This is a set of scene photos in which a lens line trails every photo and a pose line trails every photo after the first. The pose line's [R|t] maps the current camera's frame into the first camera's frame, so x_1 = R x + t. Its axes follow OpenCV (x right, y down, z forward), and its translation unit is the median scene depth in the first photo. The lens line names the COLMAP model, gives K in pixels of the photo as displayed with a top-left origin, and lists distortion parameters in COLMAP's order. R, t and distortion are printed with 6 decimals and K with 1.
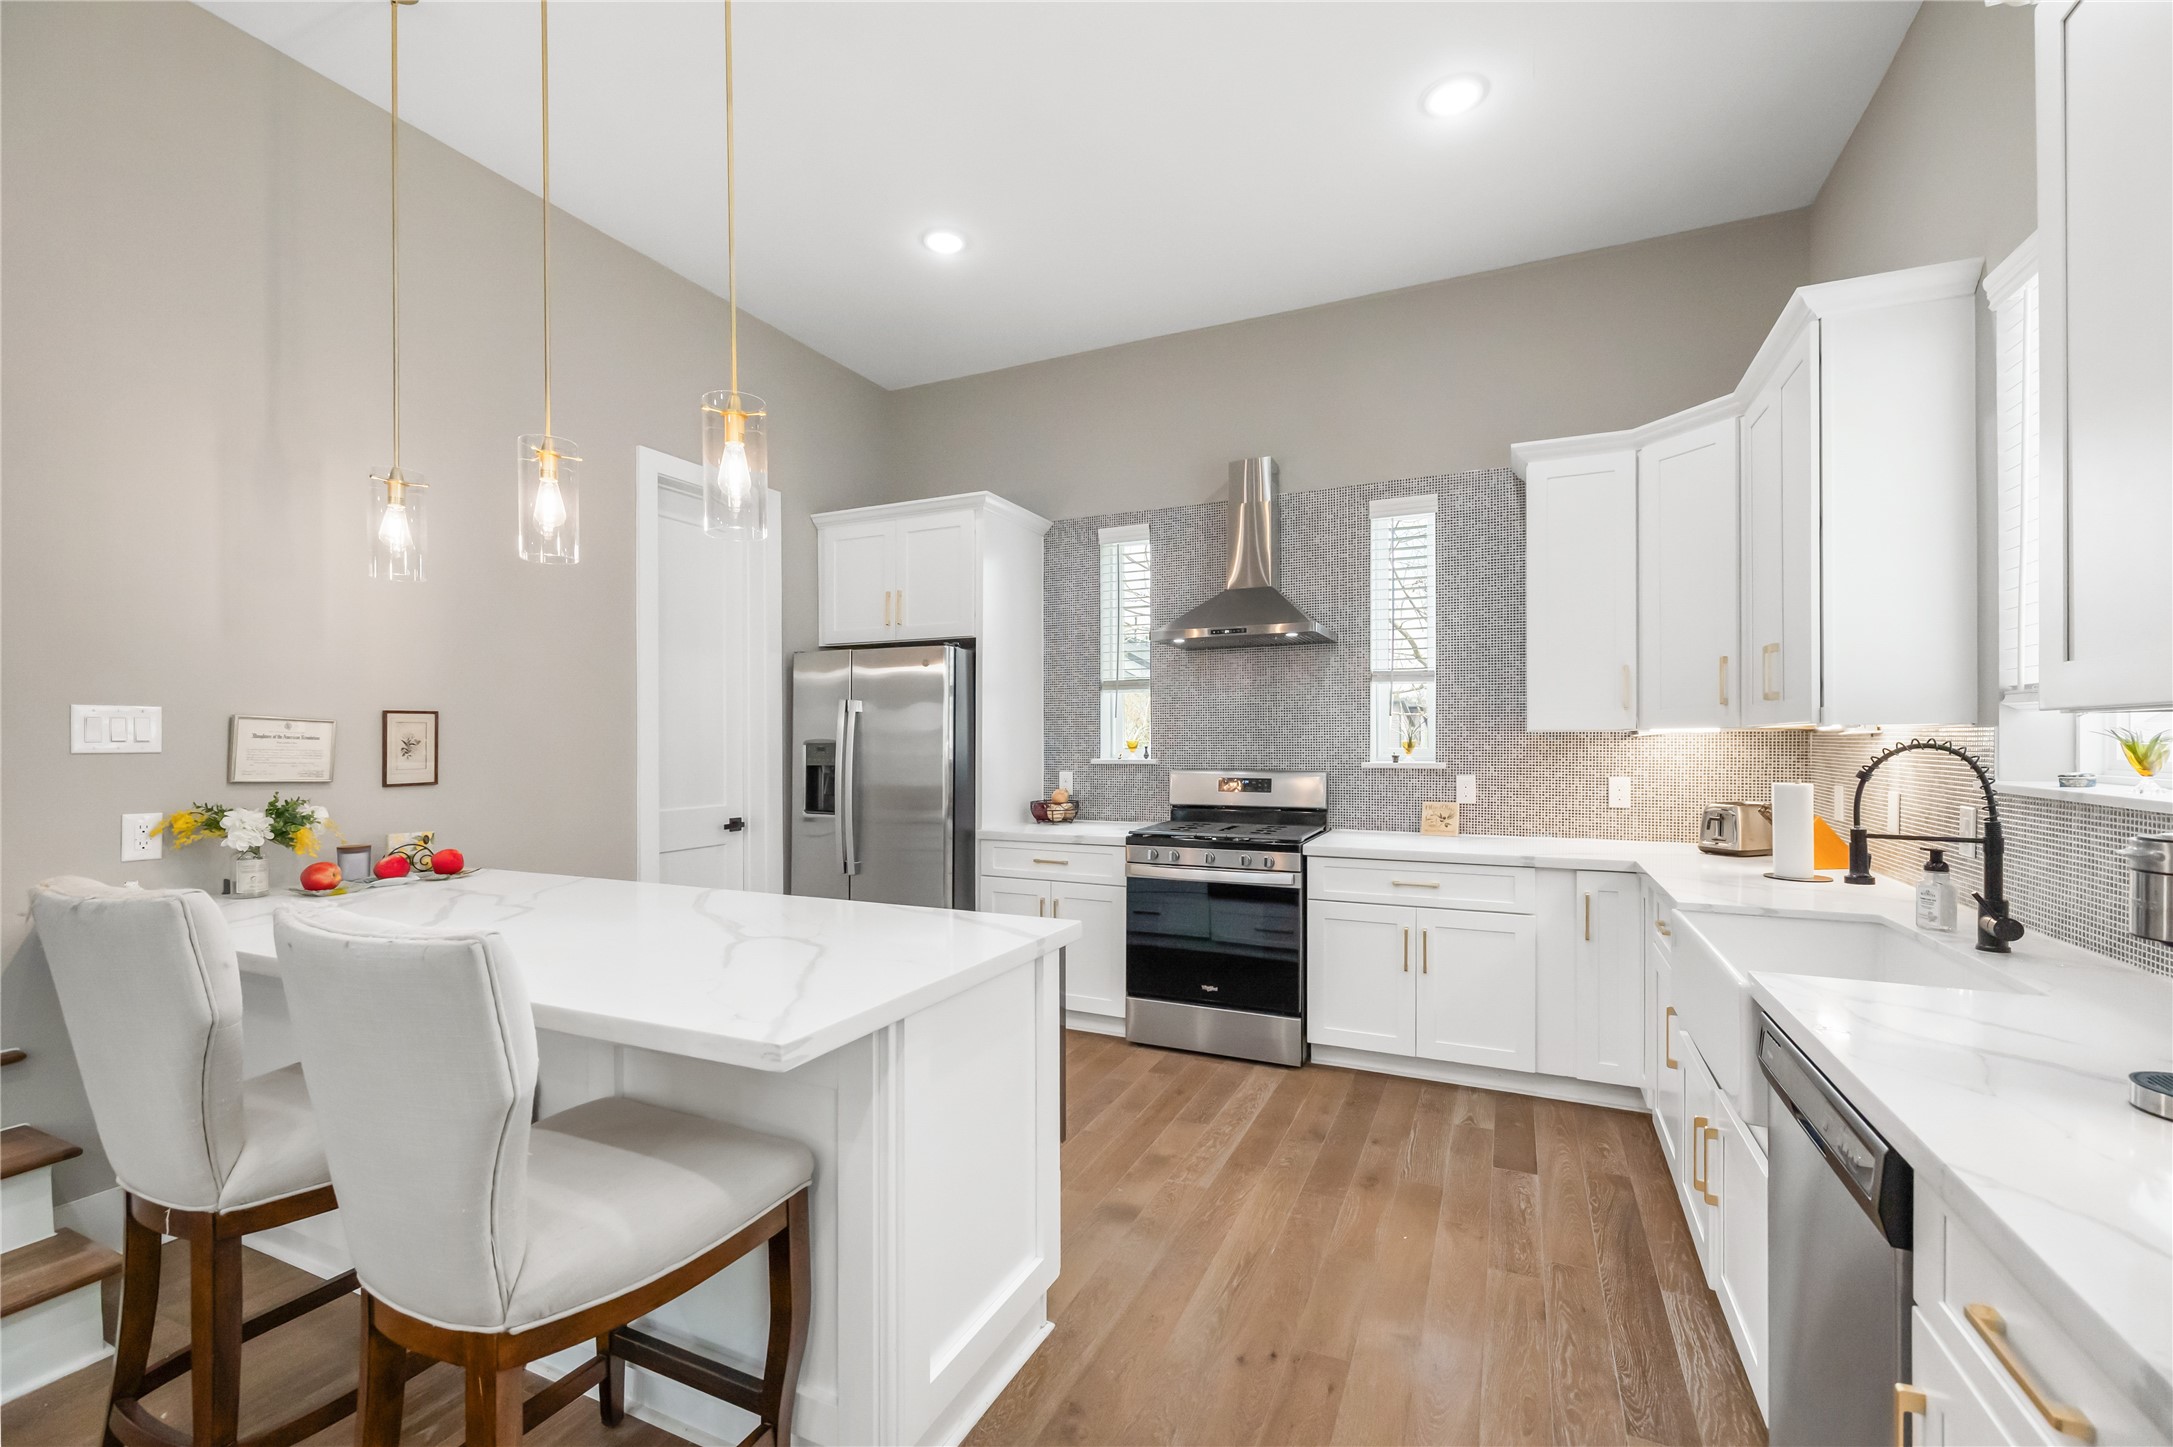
lens RADIAL K [[937.2, 0, 1109.6], [0, 937.2, 730.1], [0, 0, 1]] dist [0.043227, -0.000105]
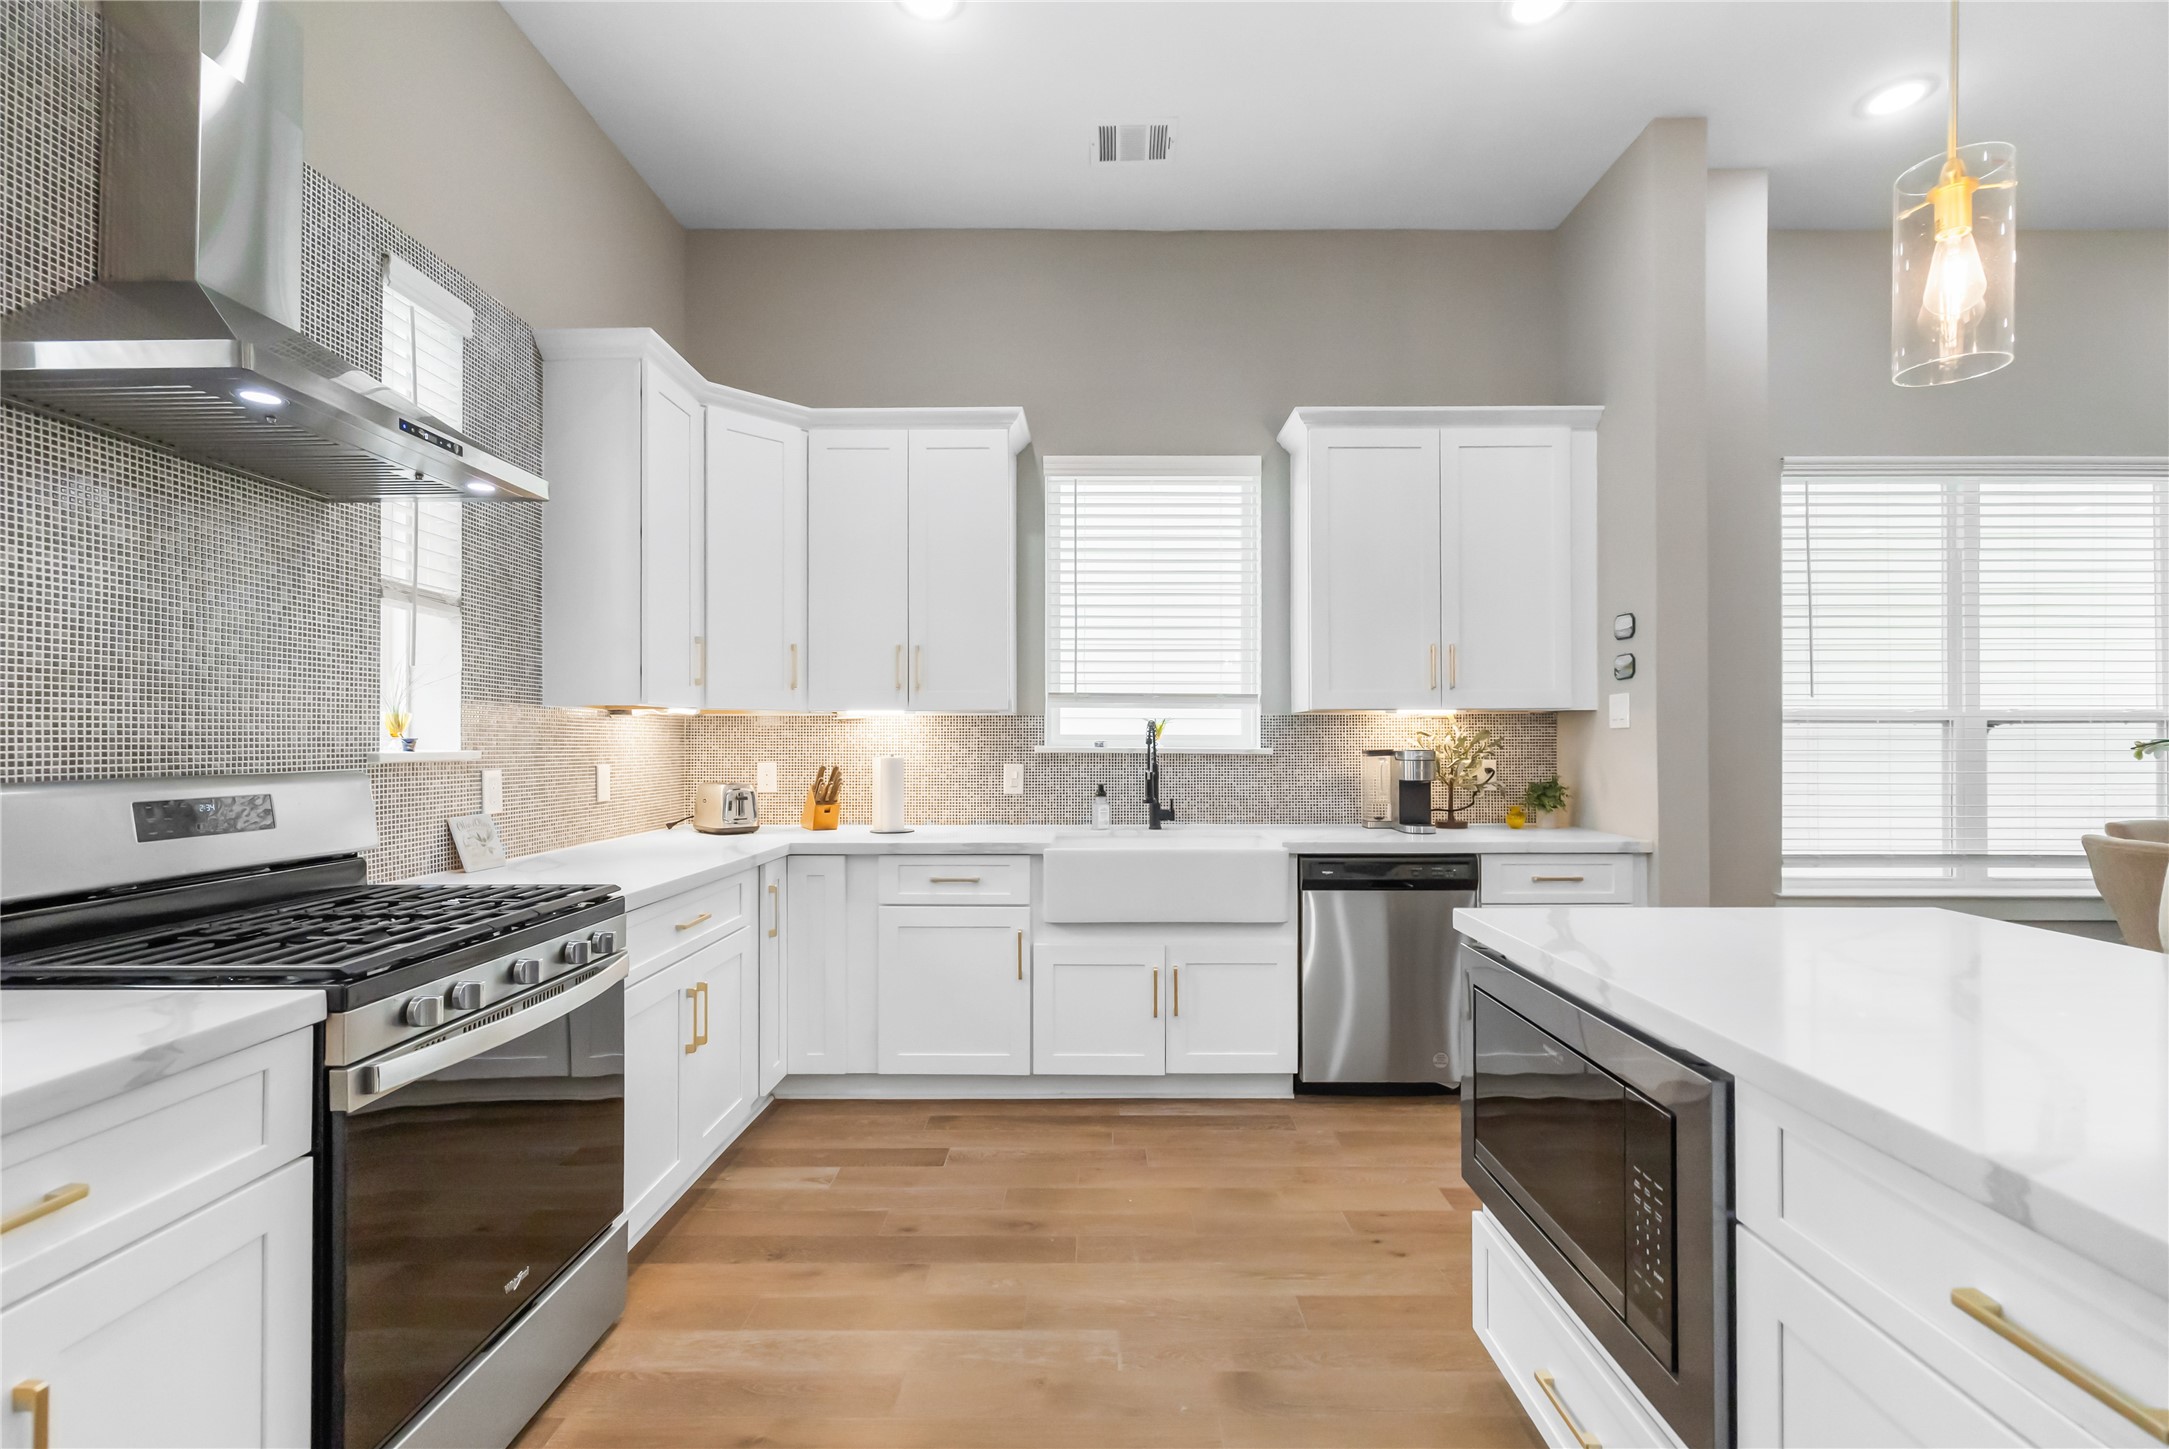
lens RADIAL K [[925.8, 0, 1102.7], [0, 925.8, 732.0], [0, 0, 1]] dist [0.000895, -0.000339]
pose [[-0.401317, 0.012134, 0.915859, -0.416553], [-0.010245, 0.999790, -0.017735, 0.033737], [-0.915882, -0.016500, -0.401109, 1.004926]]
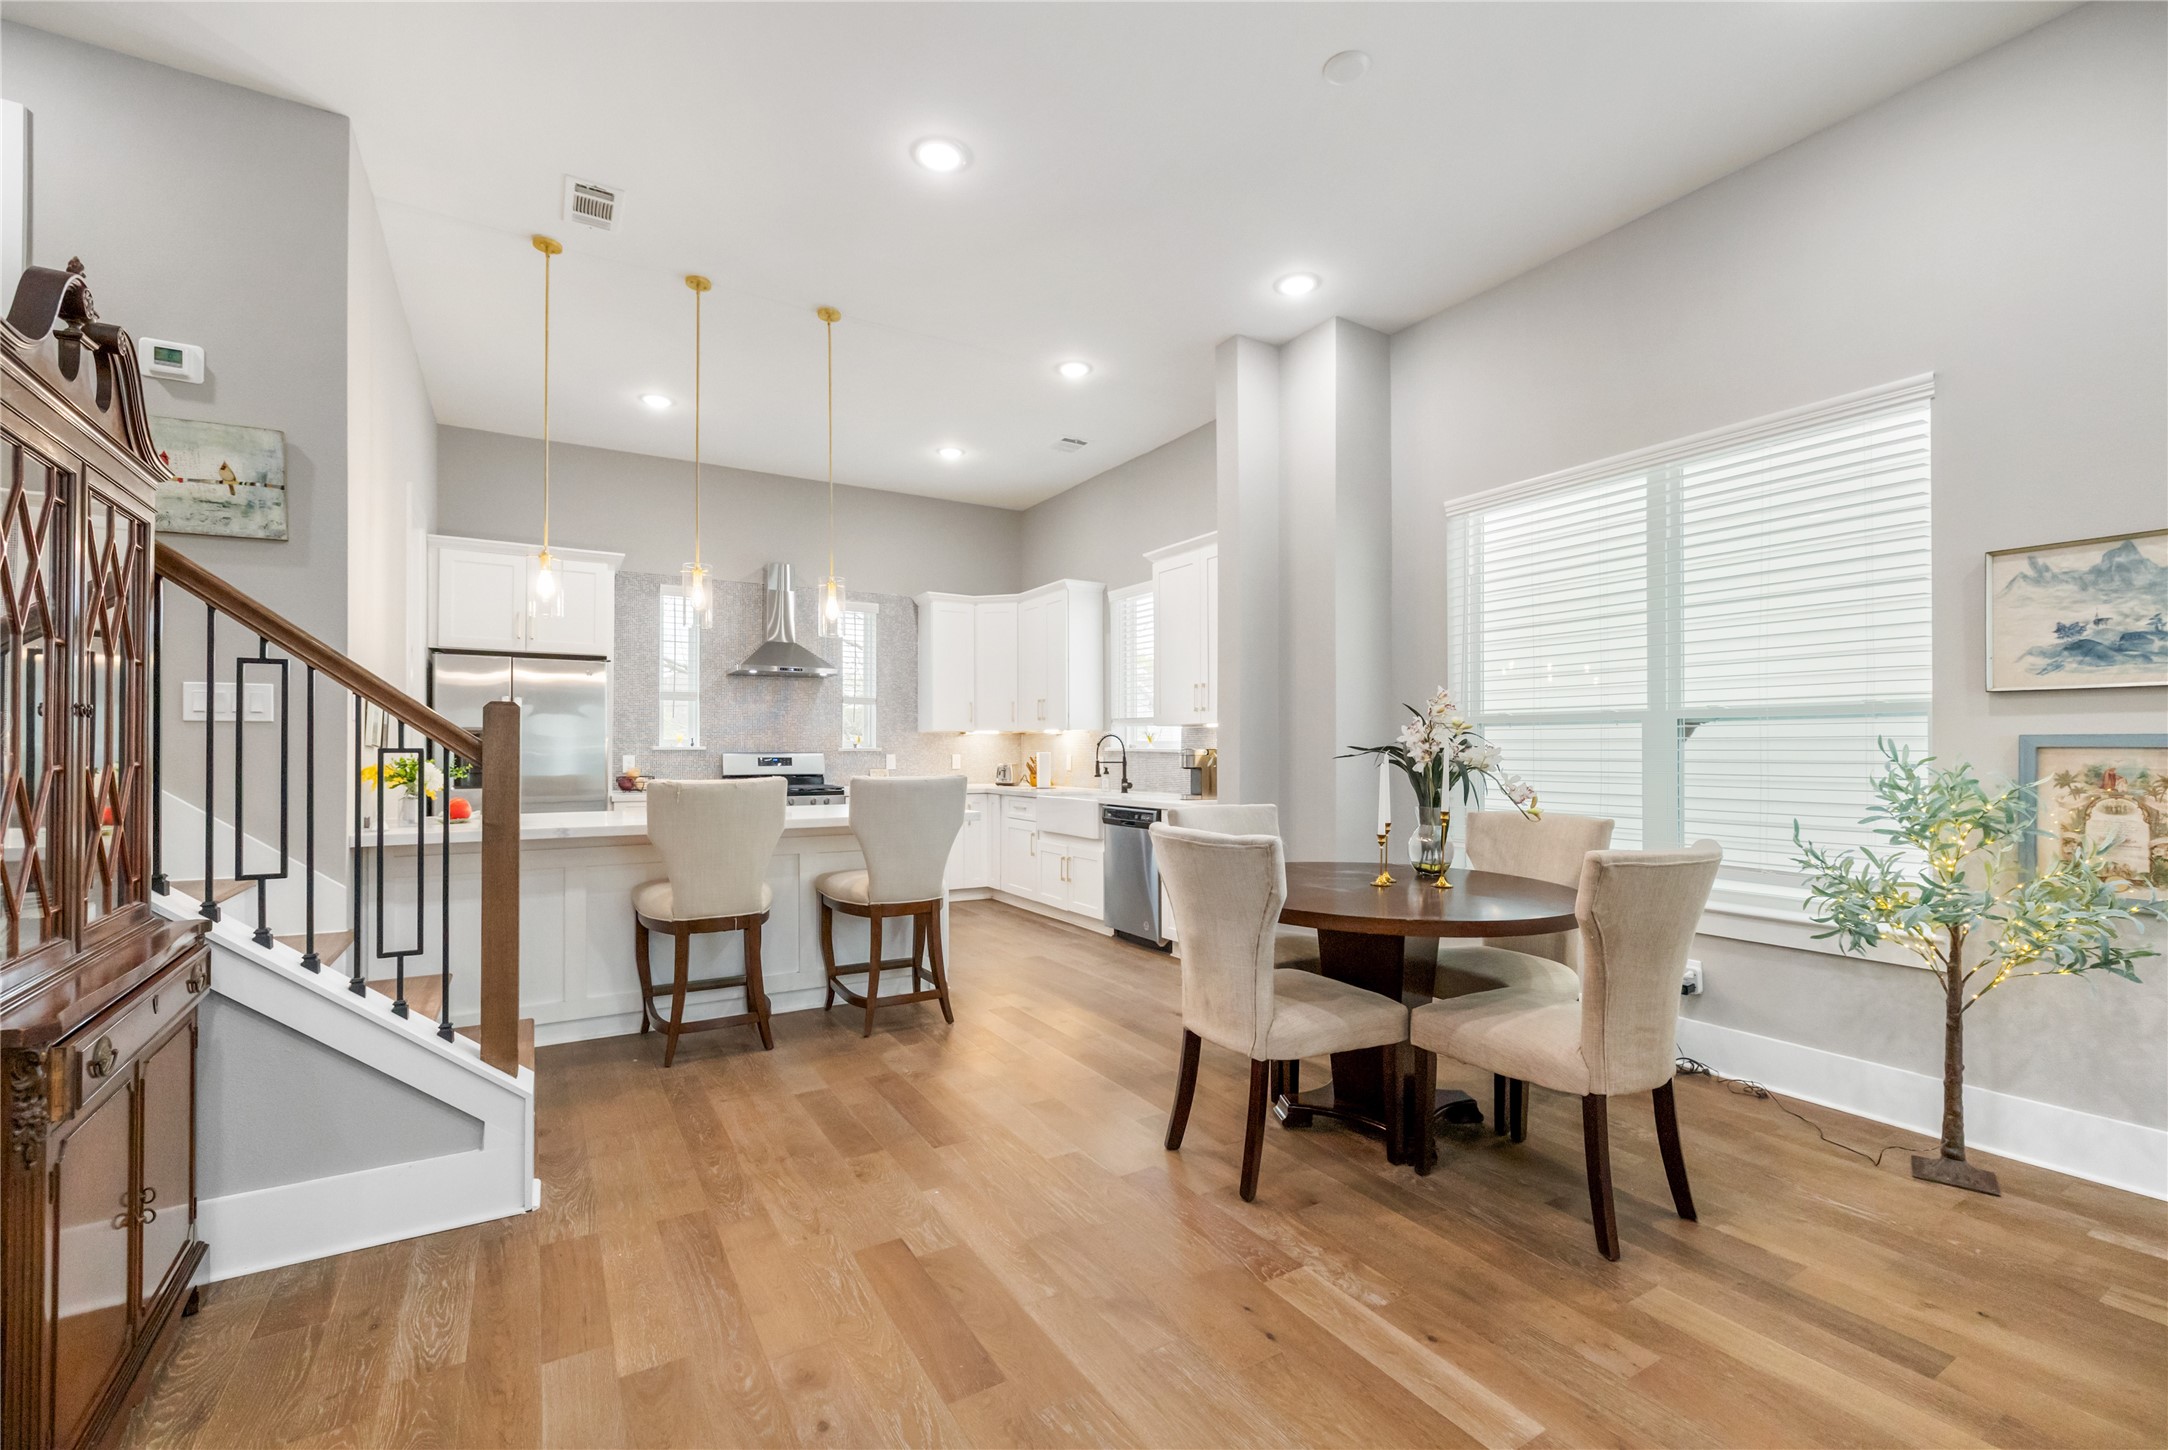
lens RADIAL K [[935.0, 0, 1107.0], [0, 935.0, 731.5], [0, 0, 1]] dist [0.043227, -0.000105]
pose [[0.562590, 0.019919, 0.826496, -1.075357], [-0.012661, 0.999800, -0.015477, 0.029176], [-0.826639, -0.001757, 0.562730, -0.481995]]
